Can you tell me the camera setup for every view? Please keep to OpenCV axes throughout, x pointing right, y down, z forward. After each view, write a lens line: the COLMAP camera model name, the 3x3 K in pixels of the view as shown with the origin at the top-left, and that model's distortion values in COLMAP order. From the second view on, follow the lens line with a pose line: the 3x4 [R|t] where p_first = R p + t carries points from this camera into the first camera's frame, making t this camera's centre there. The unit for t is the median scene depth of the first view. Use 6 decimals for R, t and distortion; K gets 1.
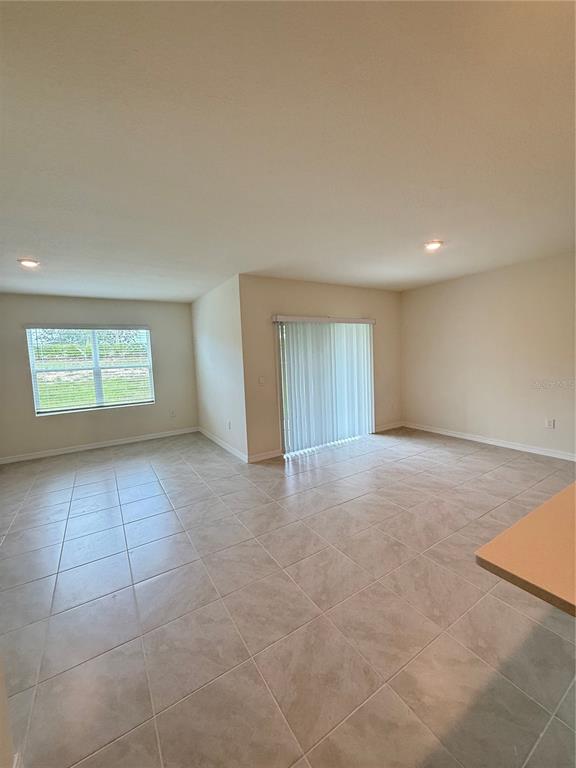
lens RADIAL K [[307.3, 0, 289.0], [0, 307.3, 382.6], [0, 0, 1]] dist [0.003208, 0.000106]
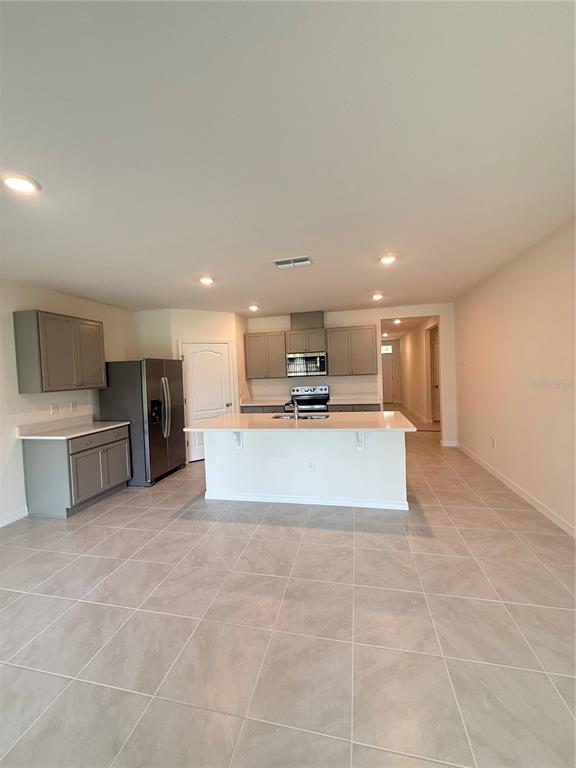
lens RADIAL K [[307.3, 0, 287.6], [0, 307.3, 382.9], [0, 0, 1]] dist [0.003208, 0.000106]
pose [[-0.707922, 0.042131, 0.705033, -0.271594], [0.132854, 0.988344, 0.074337, -0.125086], [-0.693683, 0.146291, -0.705267, 1.507902]]
